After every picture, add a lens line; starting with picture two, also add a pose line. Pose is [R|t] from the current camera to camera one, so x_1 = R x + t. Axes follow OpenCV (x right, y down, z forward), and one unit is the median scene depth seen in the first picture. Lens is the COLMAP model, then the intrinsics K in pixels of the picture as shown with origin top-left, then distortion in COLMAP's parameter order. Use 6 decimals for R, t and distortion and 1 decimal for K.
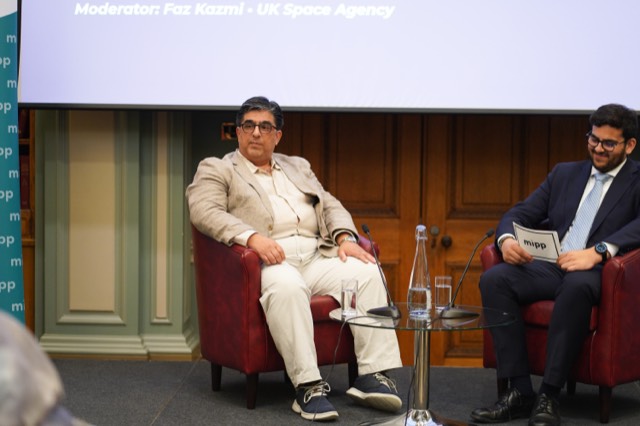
lens RADIAL K [[1519.8, 0, 320.0], [0, 1519.8, 213.0], [0, 0, 1]] dist [0.029700, -0.703420]
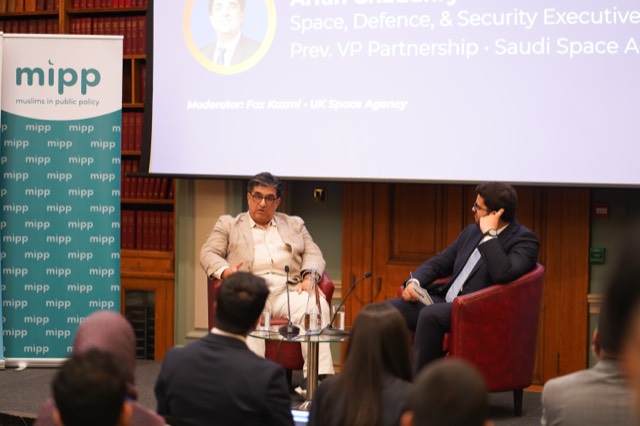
lens RADIAL K [[1519.8, 0, 320.0], [0, 1519.8, 213.0], [0, 0, 1]] dist [0.029700, -0.703420]
pose [[0.933029, 0.016206, -0.359436, 0.444663], [-0.029383, 0.999080, -0.031227, 0.001443], [0.358600, 0.039697, 0.932647, -0.225379]]
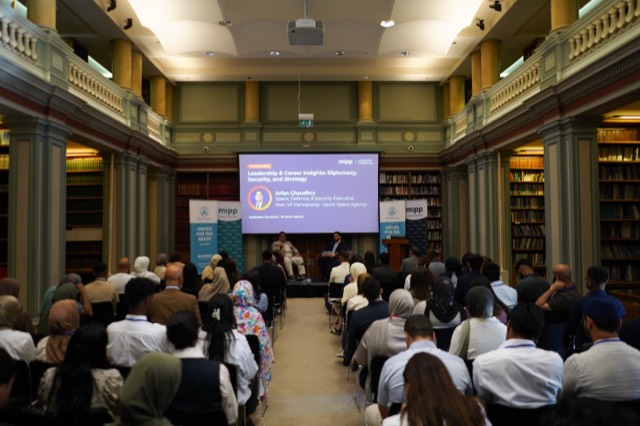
lens RADIAL K [[497.1, 0, 320.0], [0, 497.1, 213.0], [0, 0, 1]] dist [-0.001979, -0.001304]
pose [[0.997080, -0.016861, 0.074479, -0.032303], [0.025031, 0.993597, -0.110173, 0.067096], [-0.072144, 0.111716, 0.991118, -0.920727]]
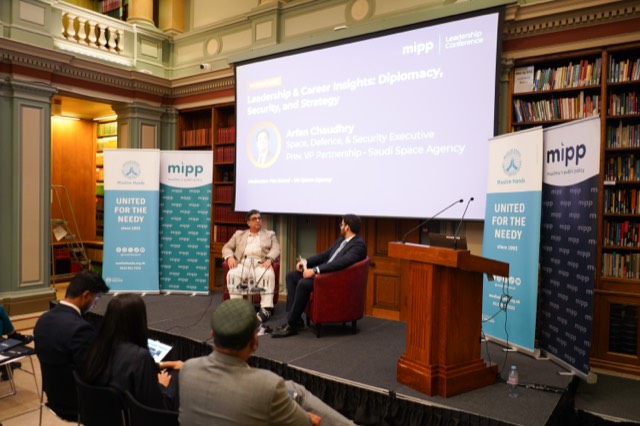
lens RADIAL K [[497.1, 0, 320.0], [0, 497.1, 213.0], [0, 0, 1]] dist [-0.001979, -0.001304]
pose [[0.836987, 0.012949, -0.547069, 0.531934], [-0.047786, 0.997630, -0.049497, -0.025706], [0.545132, 0.067570, 0.835623, 0.227615]]
